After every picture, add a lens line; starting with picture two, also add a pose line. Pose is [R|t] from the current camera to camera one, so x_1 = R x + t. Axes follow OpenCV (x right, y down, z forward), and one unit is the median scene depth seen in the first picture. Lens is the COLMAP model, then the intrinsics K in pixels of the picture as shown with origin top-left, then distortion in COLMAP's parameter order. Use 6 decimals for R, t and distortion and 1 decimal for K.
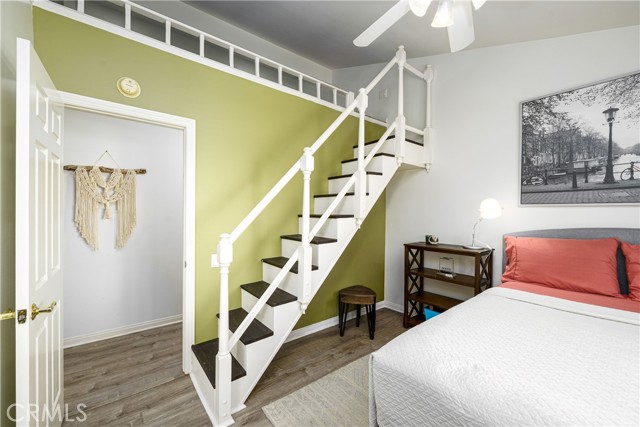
lens RADIAL K [[256.4, 0, 320.0], [0, 256.4, 214.7], [0, 0, 1]] dist [-0.001511, -0.000070]
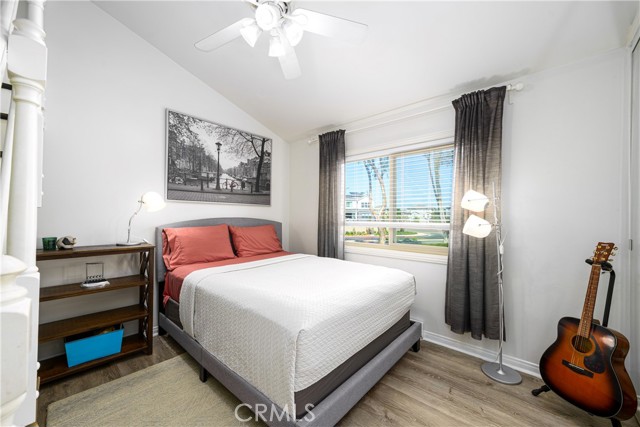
lens RADIAL K [[256.4, 0, 320.1], [0, 256.4, 213.2], [0, 0, 1]] dist [-0.001511, -0.000070]
pose [[-0.155546, 0.003754, 0.987821, -0.474270], [-0.004275, 0.999981, -0.004473, 0.023914], [-0.987819, -0.004919, -0.155527, 0.556550]]
